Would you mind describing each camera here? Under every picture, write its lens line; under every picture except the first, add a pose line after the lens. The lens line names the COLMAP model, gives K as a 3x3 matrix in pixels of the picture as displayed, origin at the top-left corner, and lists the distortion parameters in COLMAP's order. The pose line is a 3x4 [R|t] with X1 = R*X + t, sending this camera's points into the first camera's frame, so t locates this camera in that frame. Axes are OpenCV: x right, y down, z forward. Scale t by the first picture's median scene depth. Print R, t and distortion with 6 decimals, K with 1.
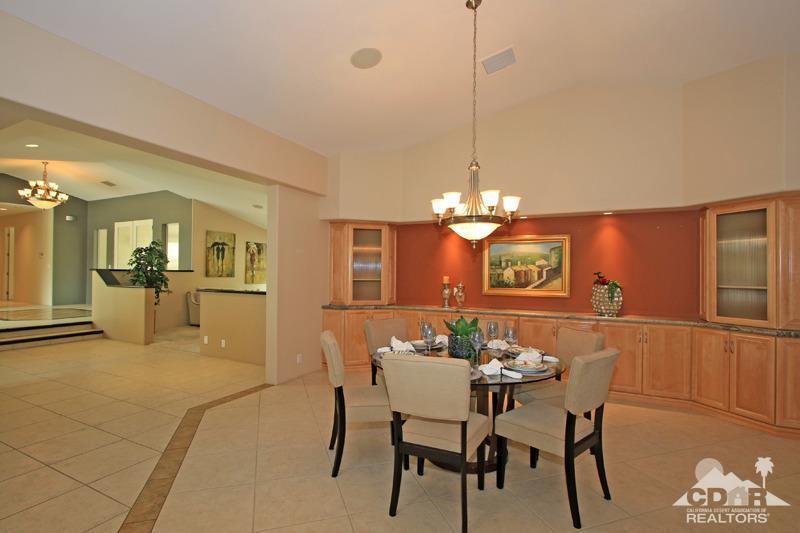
lens RADIAL K [[380.5, 0, 399.3], [0, 380.5, 270.6], [0, 0, 1]] dist [-0.010459, -0.001289]
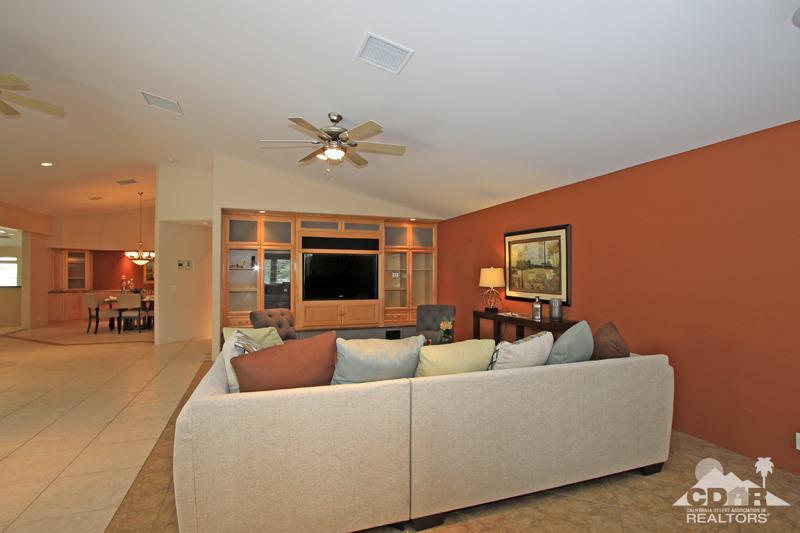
lens RADIAL K [[380.5, 0, 393.7], [0, 380.5, 271.6], [0, 0, 1]] dist [-0.010459, -0.001289]
pose [[0.692624, -0.007361, 0.721261, -0.383851], [-0.000875, 0.999939, 0.011046, -0.035941], [-0.721298, -0.008282, 0.692575, -1.681875]]
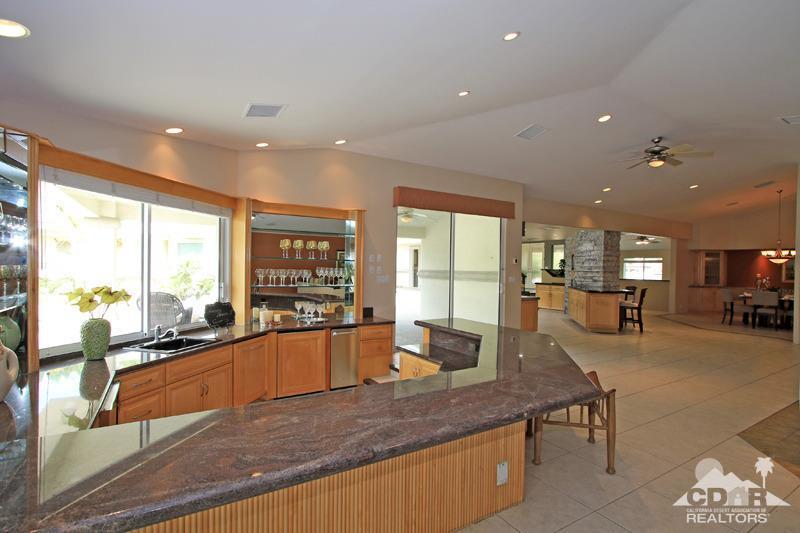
lens RADIAL K [[380.5, 0, 391.4], [0, 380.5, 269.5], [0, 0, 1]] dist [-0.010459, -0.001289]
pose [[0.834096, 0.003419, -0.551609, -0.468040], [0.003212, 0.999934, 0.011056, -0.044102], [0.551610, -0.010994, 0.834030, -2.069587]]
